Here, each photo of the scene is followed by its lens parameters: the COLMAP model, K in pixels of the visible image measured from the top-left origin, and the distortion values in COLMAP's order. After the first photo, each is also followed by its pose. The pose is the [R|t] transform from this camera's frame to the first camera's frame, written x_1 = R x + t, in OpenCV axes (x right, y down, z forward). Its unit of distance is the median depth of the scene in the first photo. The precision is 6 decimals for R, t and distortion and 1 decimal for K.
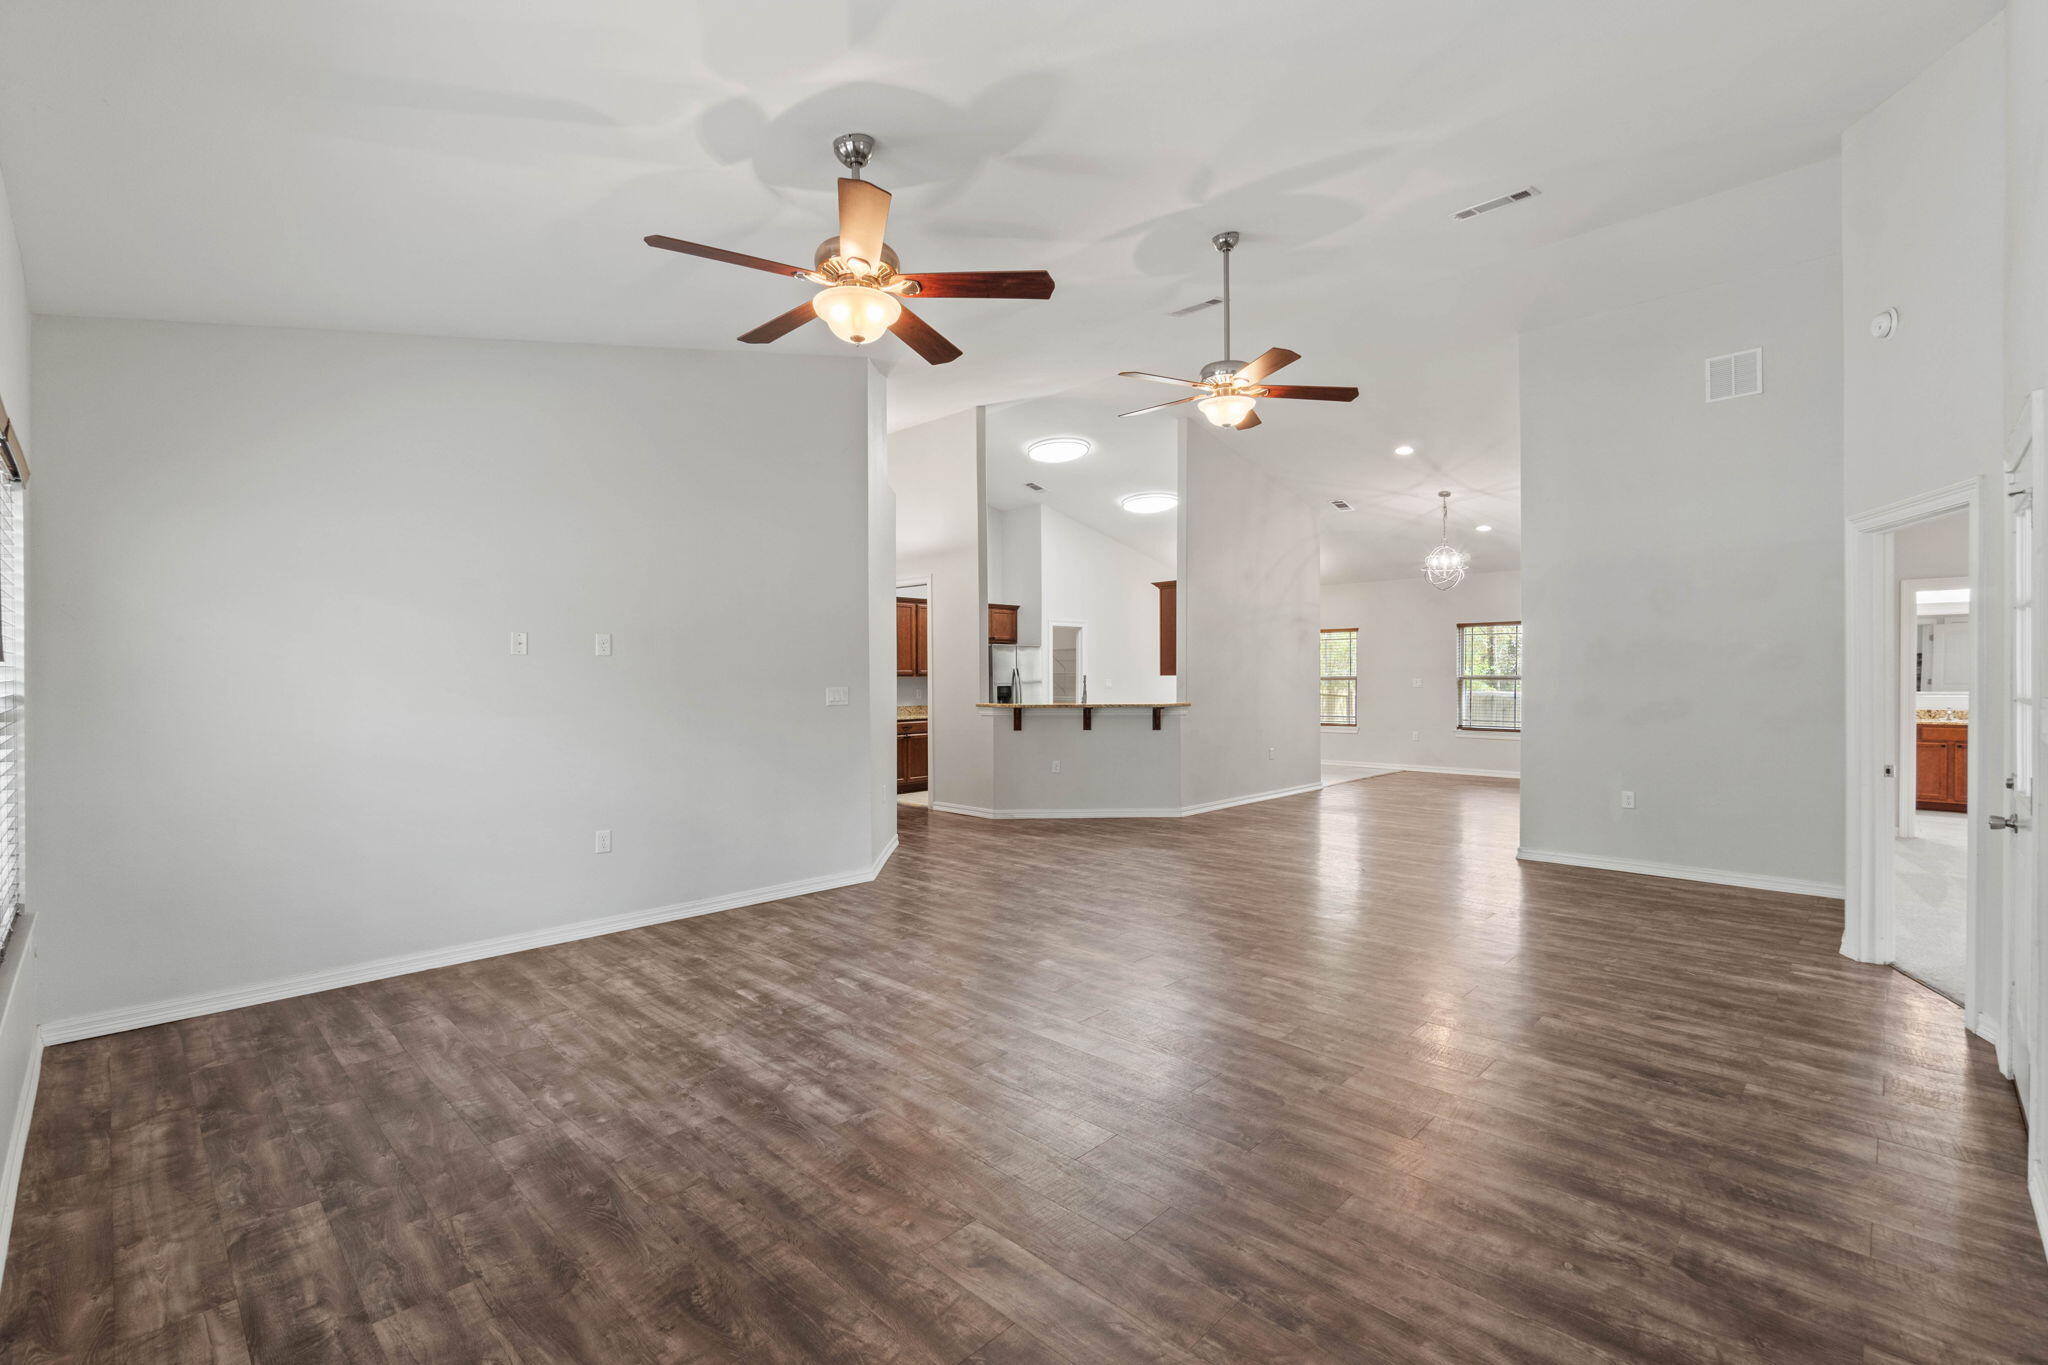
lens RADIAL K [[880.3, 0, 1046.5], [0, 880.3, 674.2], [0, 0, 1]] dist [0.028868, 0.000121]
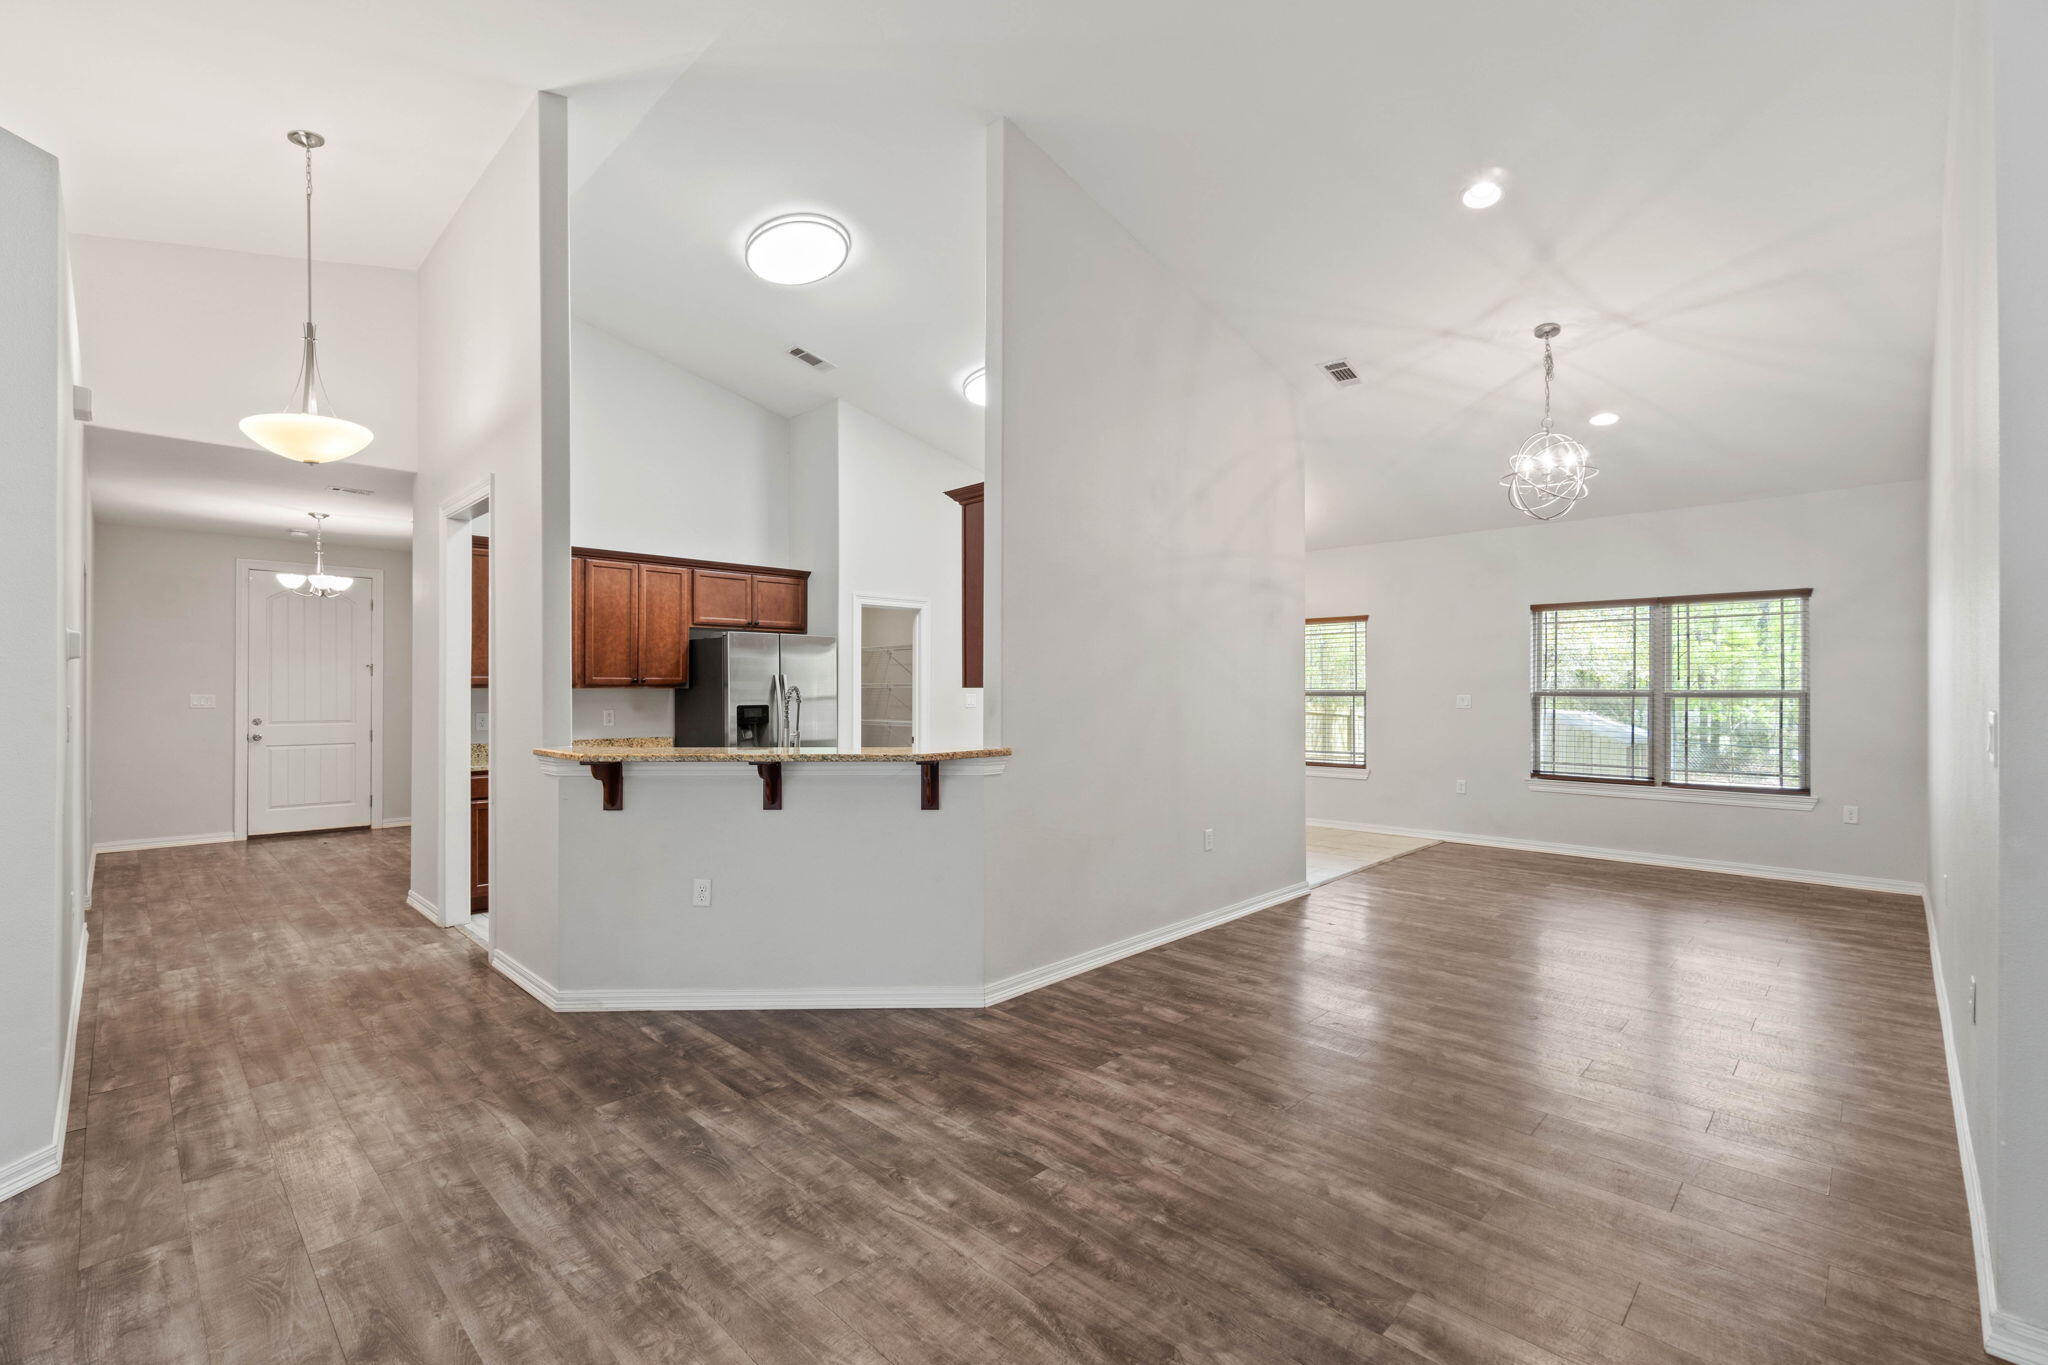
lens RADIAL K [[885.3, 0, 1030.9], [0, 885.3, 688.3], [0, 0, 1]] dist [-0.002446, 0.000309]
pose [[0.999902, 0.003592, -0.013543, 0.129919], [-0.003542, 0.999987, 0.003749, -0.000367], [0.013556, -0.003701, 0.999901, 0.394328]]
